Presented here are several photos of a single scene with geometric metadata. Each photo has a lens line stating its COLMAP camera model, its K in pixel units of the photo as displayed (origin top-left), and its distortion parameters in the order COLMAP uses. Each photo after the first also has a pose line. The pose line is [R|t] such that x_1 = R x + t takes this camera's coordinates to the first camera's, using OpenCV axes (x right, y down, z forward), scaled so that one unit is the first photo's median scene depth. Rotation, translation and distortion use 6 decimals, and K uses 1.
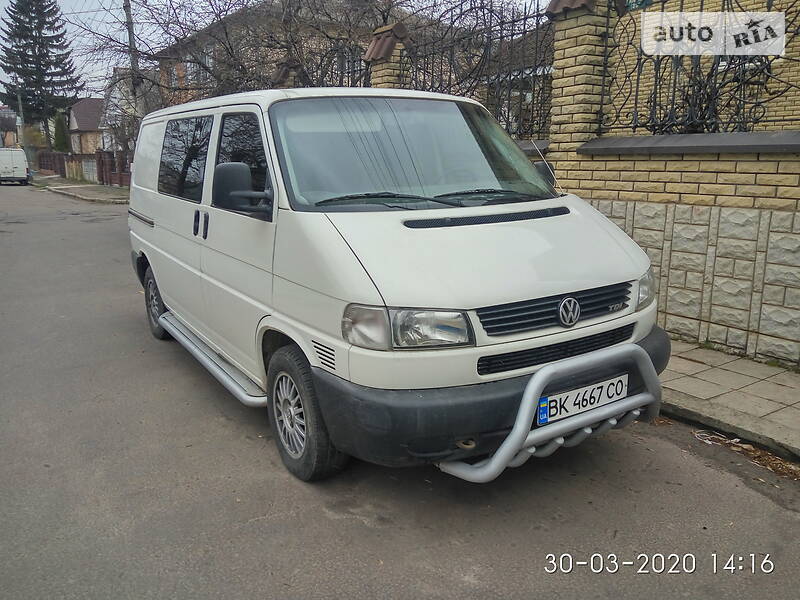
lens RADIAL K [[635.2, 0, 400.0], [0, 635.2, 300.0], [0, 0, 1]] dist [0.052543, -0.008680]
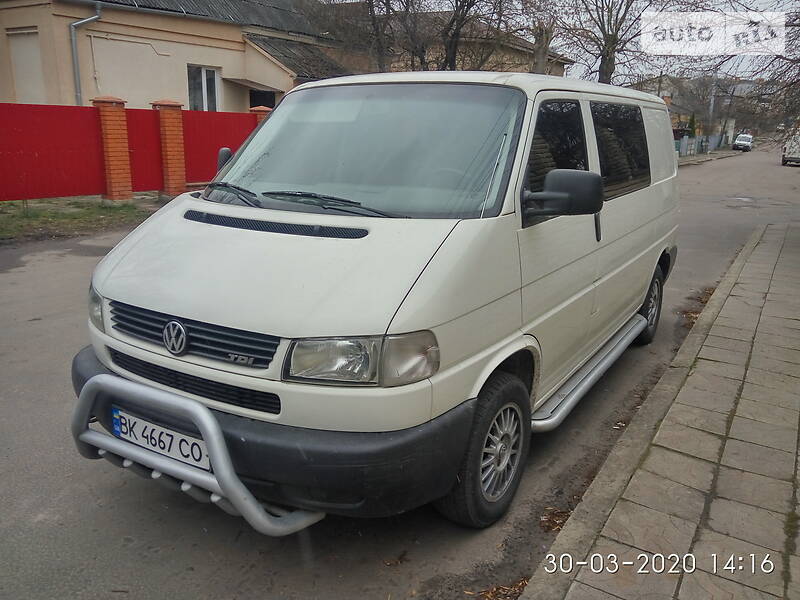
lens RADIAL K [[635.2, 0, 400.0], [0, 635.2, 300.0], [0, 0, 1]] dist [0.052543, -0.008680]
pose [[0.429121, 0.248331, -0.868439, 1.147470], [-0.222152, 0.960947, 0.165012, -0.244431], [0.875502, 0.122115, 0.467530, 0.861548]]
